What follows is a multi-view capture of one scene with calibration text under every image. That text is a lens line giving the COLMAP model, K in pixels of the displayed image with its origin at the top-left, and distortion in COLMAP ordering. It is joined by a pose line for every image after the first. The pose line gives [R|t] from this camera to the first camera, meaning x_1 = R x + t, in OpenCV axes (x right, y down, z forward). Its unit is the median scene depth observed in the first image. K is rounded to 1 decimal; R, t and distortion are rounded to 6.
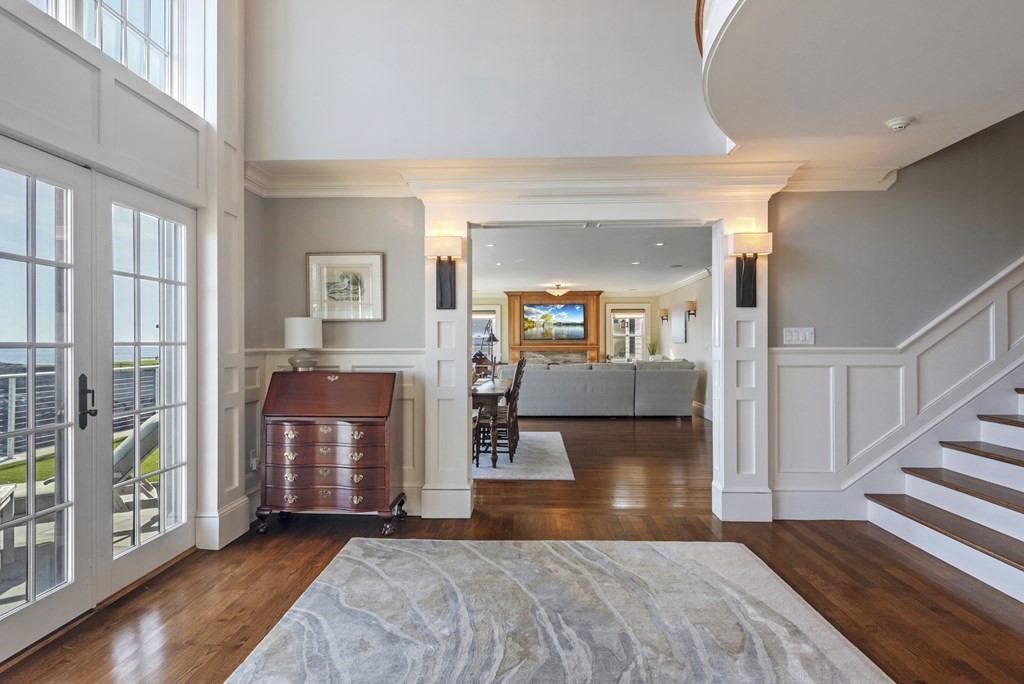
lens RADIAL K [[638.9, 0, 503.8], [0, 638.9, 340.7], [0, 0, 1]] dist [0.043232, -0.005953]
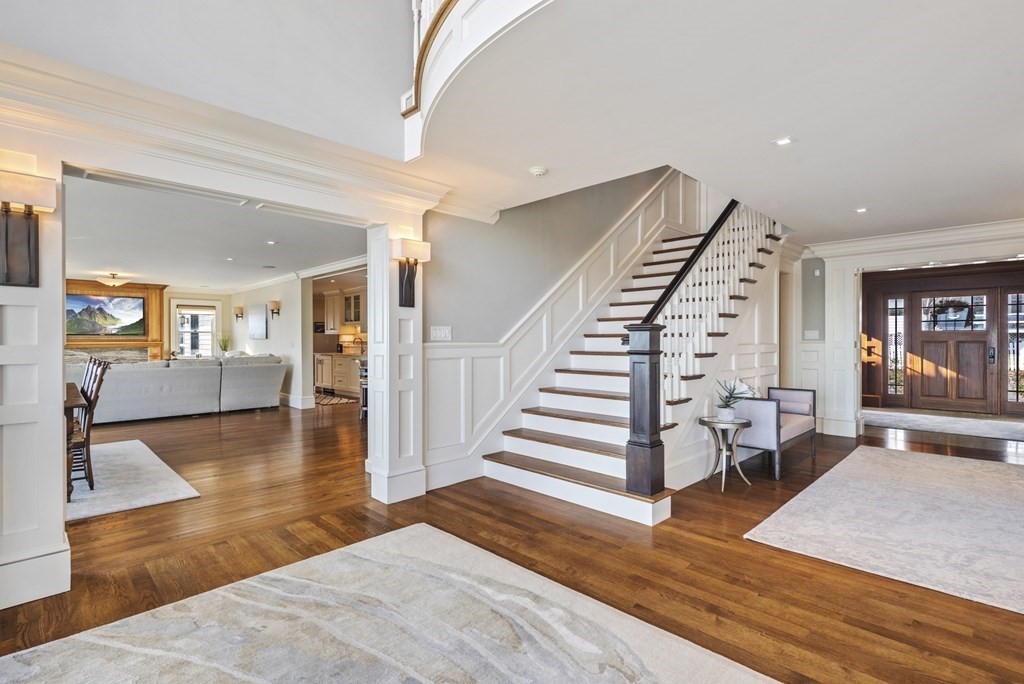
lens RADIAL K [[496.0, 0, 518.9], [0, 496.0, 341.2], [0, 0, 1]] dist [0.018381, -0.006727]
pose [[0.676111, -0.000731, 0.736799, -0.123960], [-0.004453, 0.999977, 0.005078, 0.002075], [-0.736786, -0.006714, 0.676093, 0.276027]]
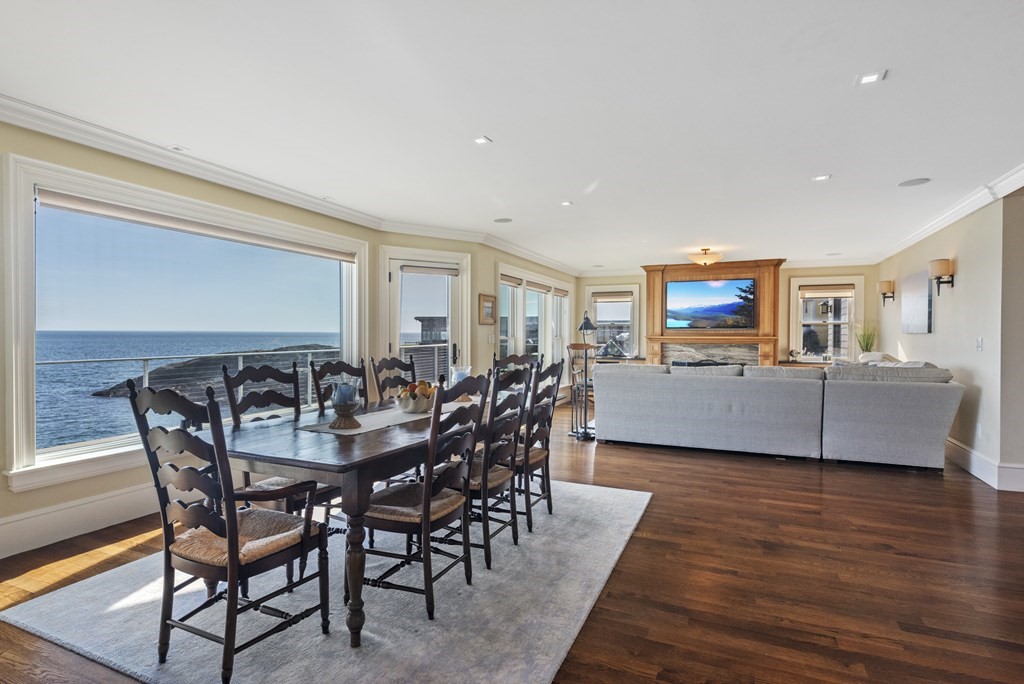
lens RADIAL K [[530.1, 0, 511.0], [0, 530.1, 338.4], [0, 0, 1]] dist [0.016027, -0.001645]
pose [[0.930108, 0.009406, -0.367166, 0.261826], [-0.003862, 0.999867, 0.015830, 0.003909], [0.367266, -0.013306, 0.930021, 0.989252]]
